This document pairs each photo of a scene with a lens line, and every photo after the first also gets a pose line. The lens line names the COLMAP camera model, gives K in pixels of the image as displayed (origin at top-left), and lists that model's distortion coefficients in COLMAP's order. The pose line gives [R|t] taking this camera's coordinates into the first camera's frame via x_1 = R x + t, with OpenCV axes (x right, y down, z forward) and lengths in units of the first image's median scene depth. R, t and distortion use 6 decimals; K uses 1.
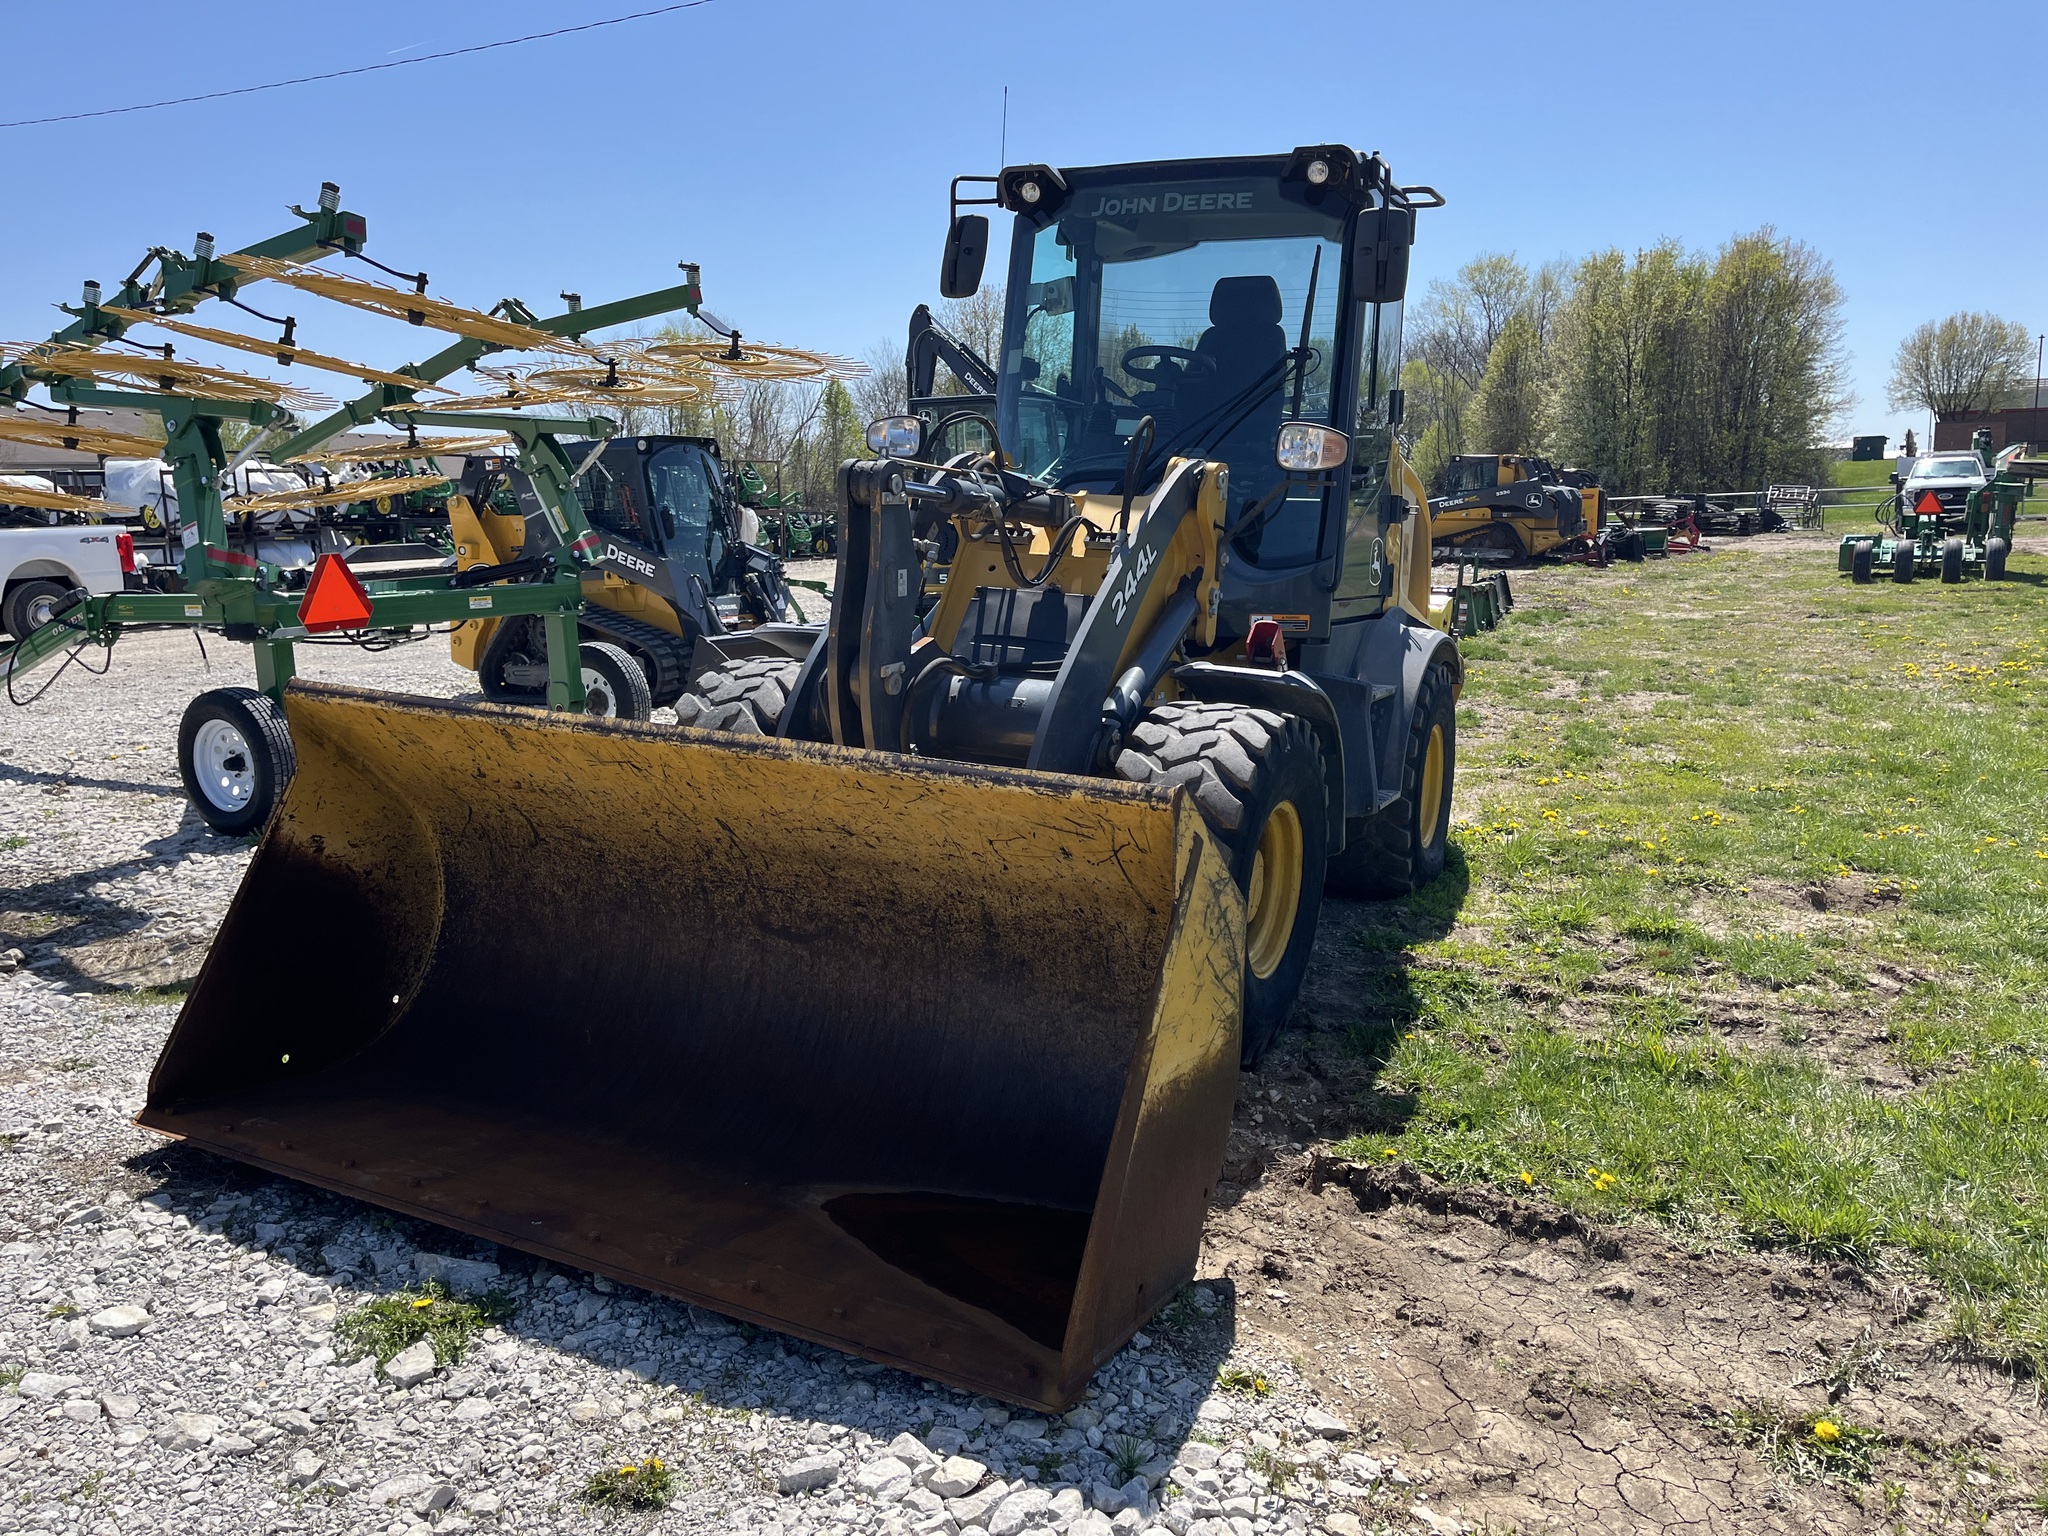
lens RADIAL K [[1528.9, 0, 1027.8], [0, 1528.9, 770.3], [0, 0, 1]] dist [0.073629, -0.082887]
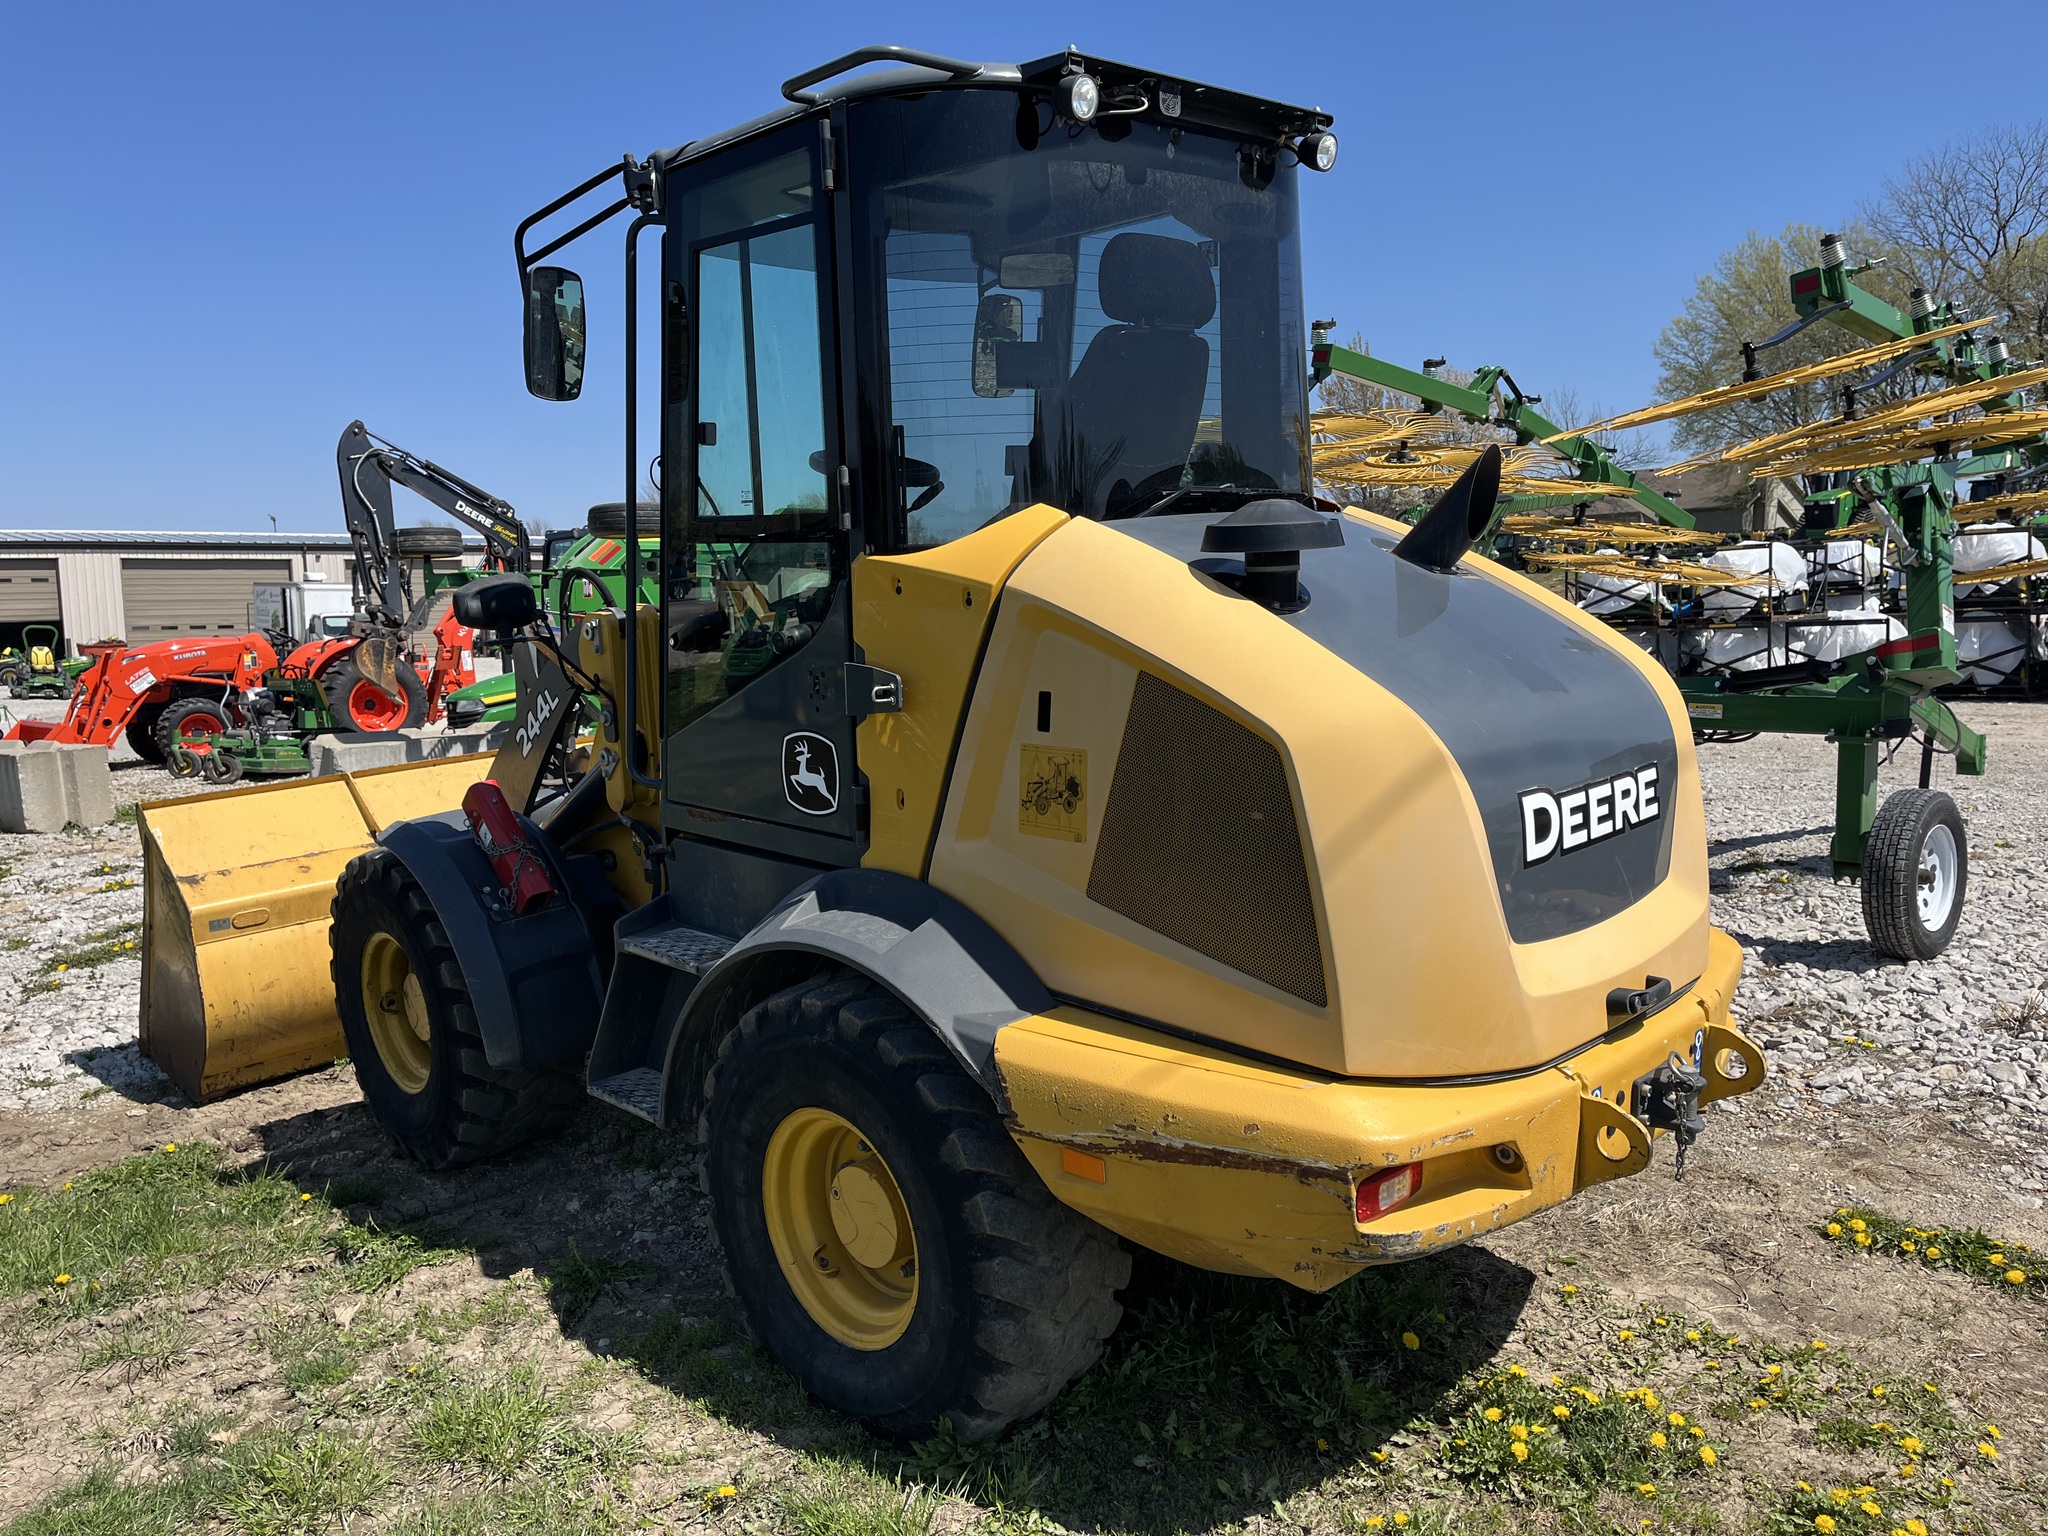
lens RADIAL K [[1539.1, 0, 1024.0], [0, 1539.1, 768.0], [0, 0, 1]] dist [0.069363, -0.099010]
pose [[-0.330462, 0.135400, -0.934056, 0.909903], [-0.126135, 0.974443, 0.185881, -0.313920], [0.935353, 0.179244, -0.304938, 1.539995]]
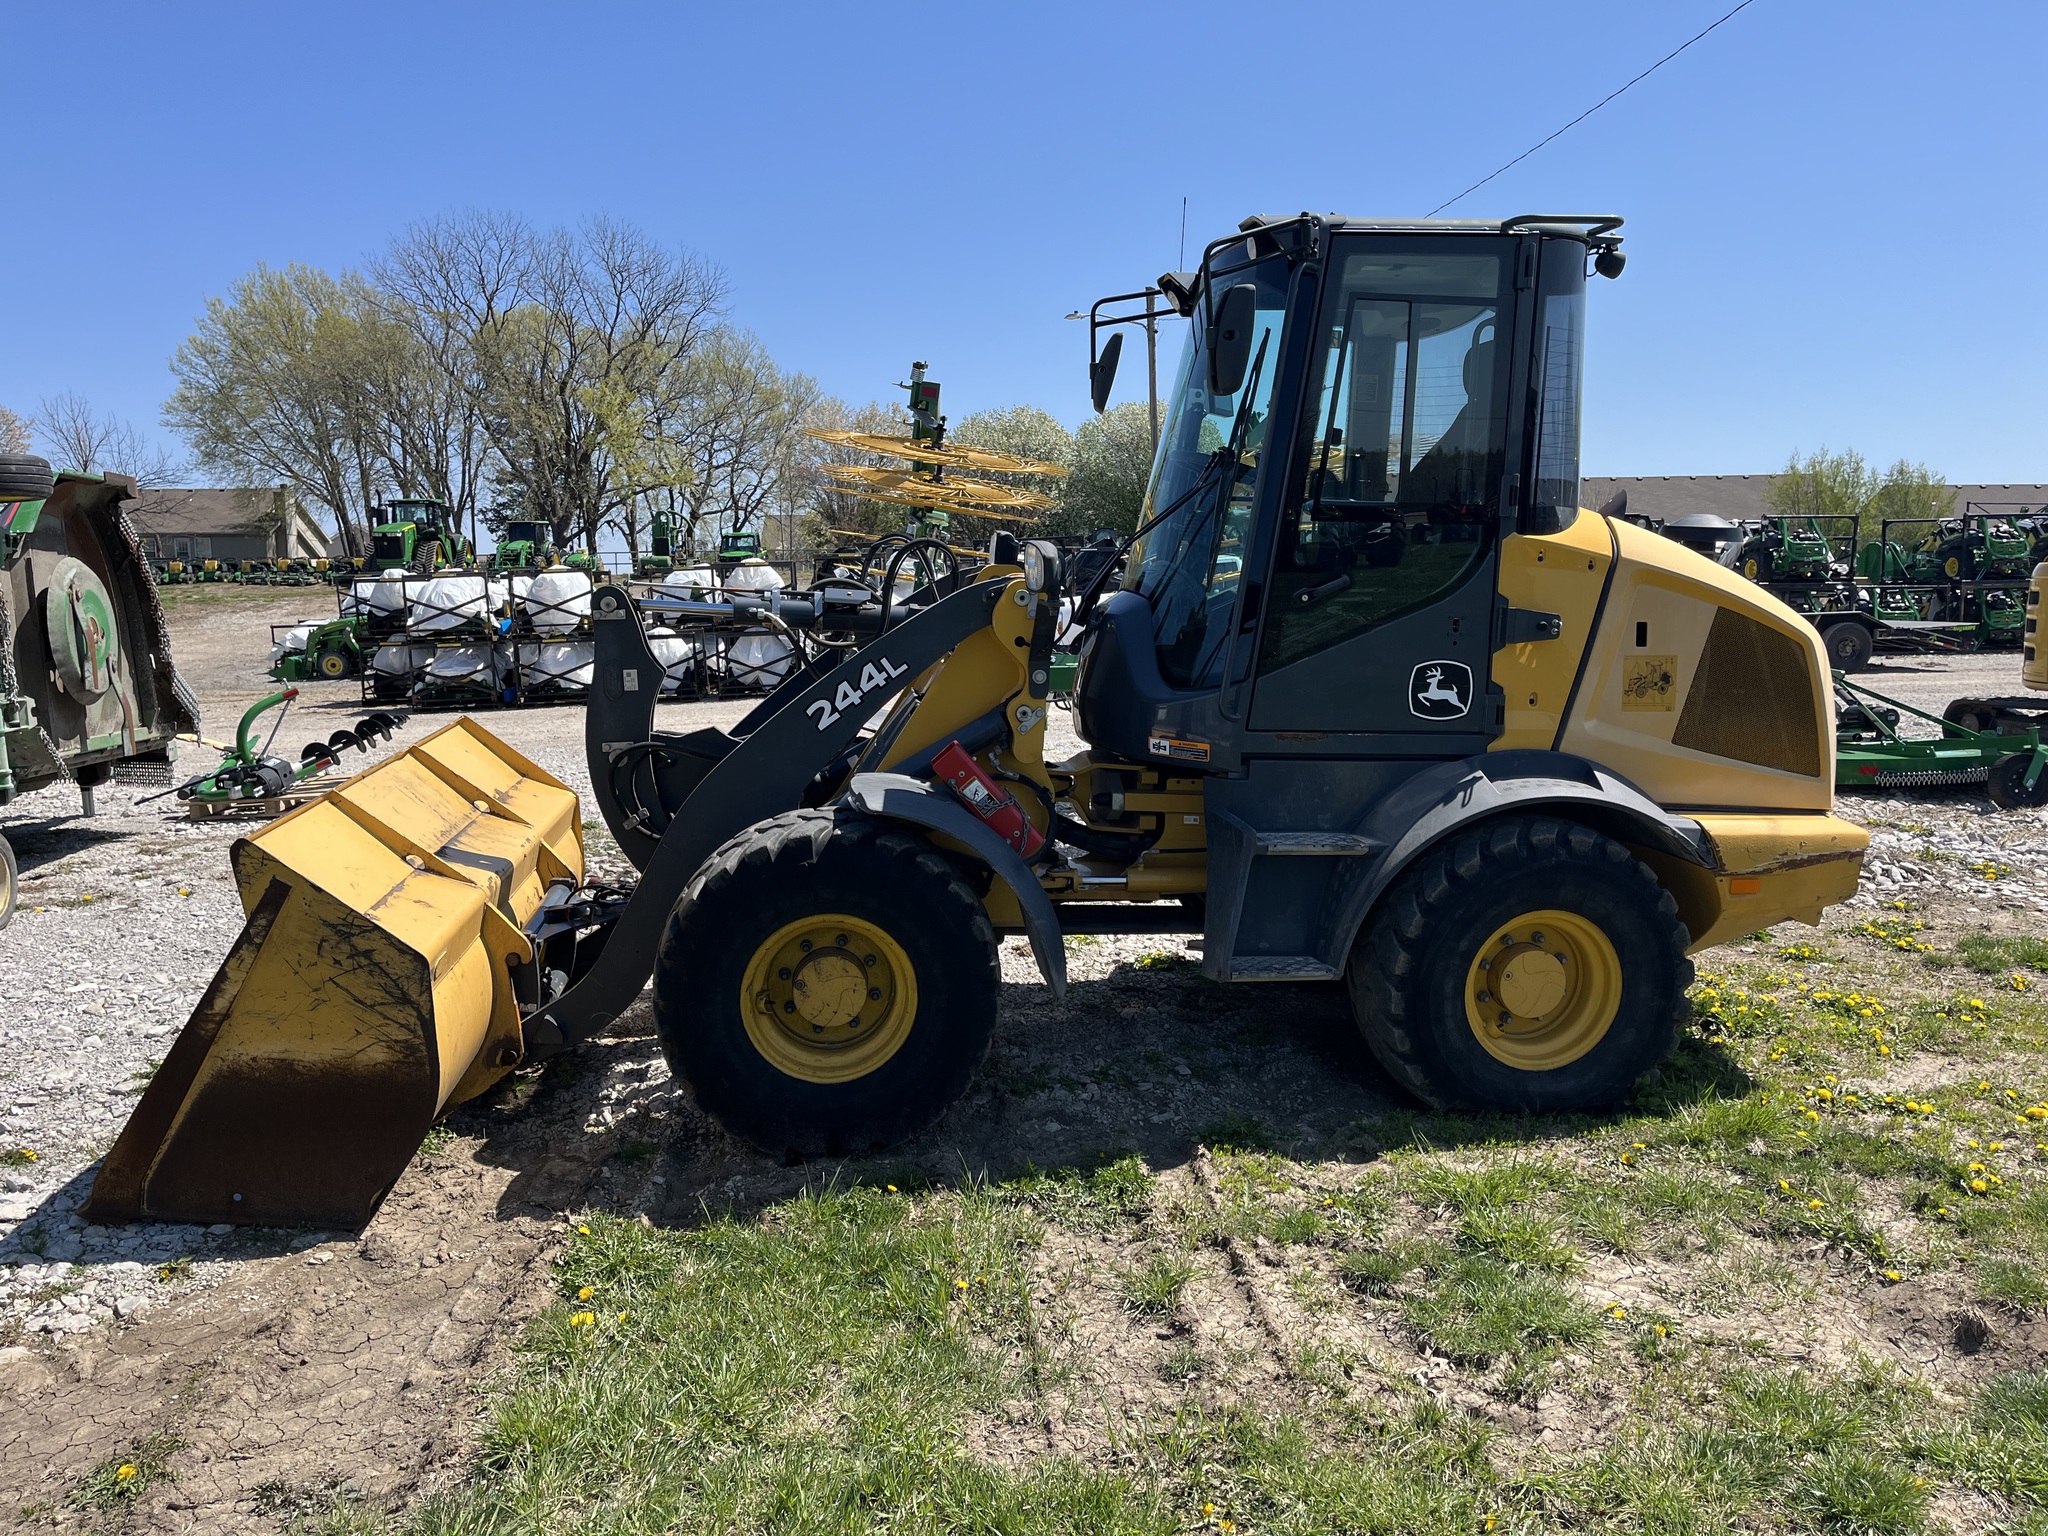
lens RADIAL K [[1524.0, 0, 1024.0], [0, 1524.0, 768.0], [0, 0, 1]] dist [0.060478, -0.073332]
pose [[0.549772, 0.108785, -0.828201, 0.950615], [-0.137867, 0.989703, 0.038481, -0.118676], [0.823859, 0.093026, 0.559109, 0.467470]]
